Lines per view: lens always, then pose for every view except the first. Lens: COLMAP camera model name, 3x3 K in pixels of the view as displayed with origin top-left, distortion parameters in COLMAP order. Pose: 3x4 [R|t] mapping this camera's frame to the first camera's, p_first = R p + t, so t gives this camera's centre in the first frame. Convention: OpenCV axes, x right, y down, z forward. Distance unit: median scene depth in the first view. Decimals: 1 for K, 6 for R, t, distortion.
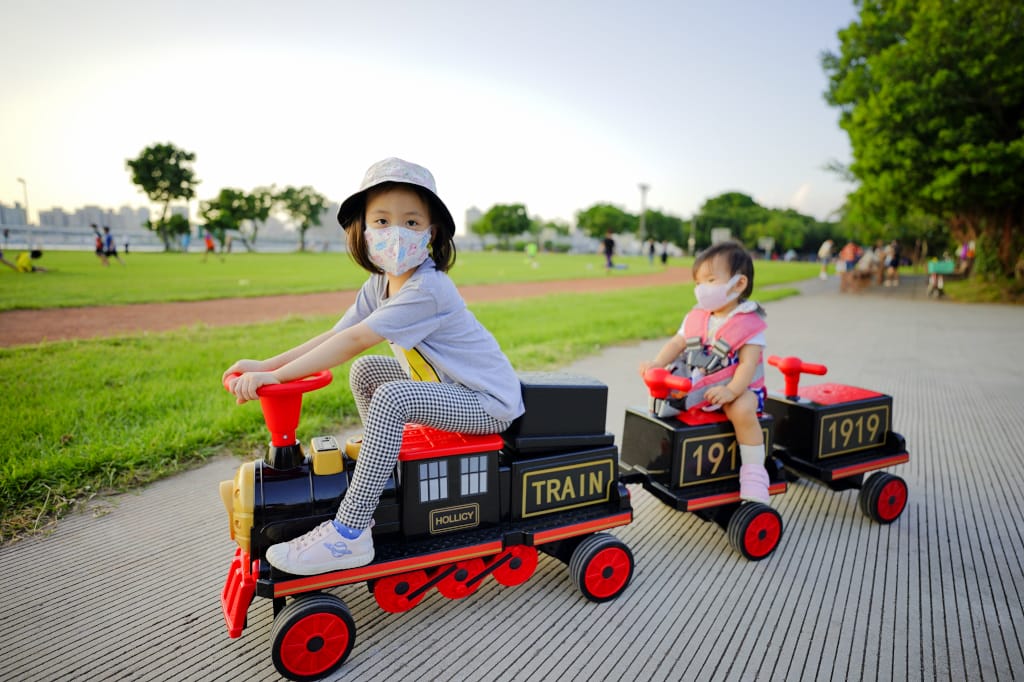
lens RADIAL K [[549.2, 0, 513.3], [0, 549.2, 336.8], [0, 0, 1]] dist [-0.027944, 0.030145]
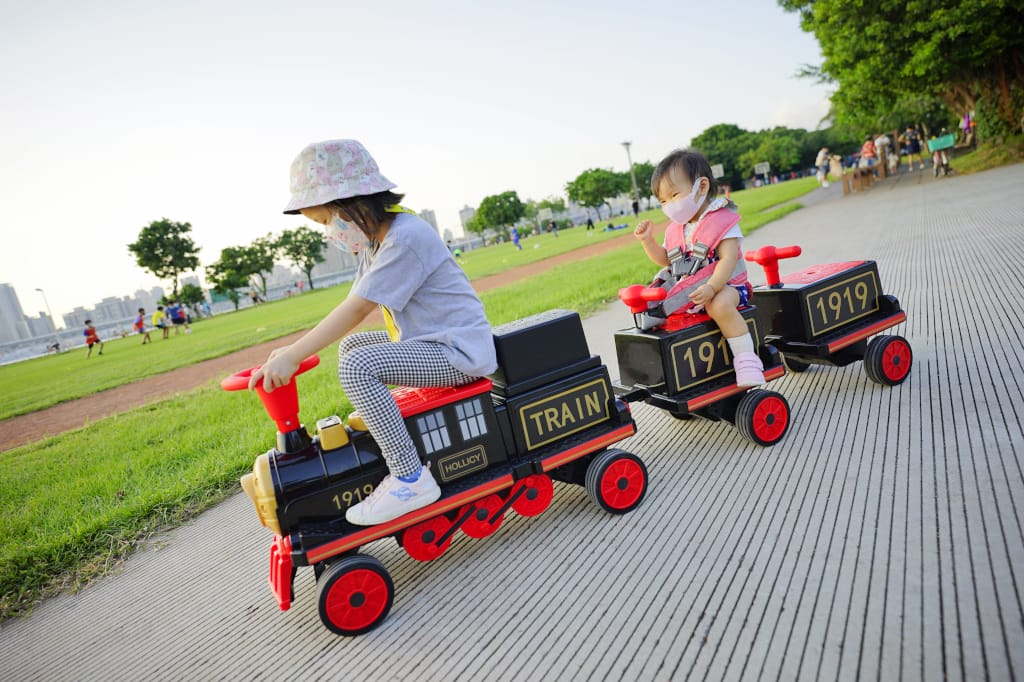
lens RADIAL K [[546.4, 0, 518.9], [0, 546.4, 340.8], [0, 0, 1]] dist [-0.036436, 0.037178]
pose [[0.968895, -0.243604, -0.043578, 0.071137], [0.244589, 0.969444, 0.018829, 0.077594], [0.037660, -0.028902, 0.998873, -0.027835]]
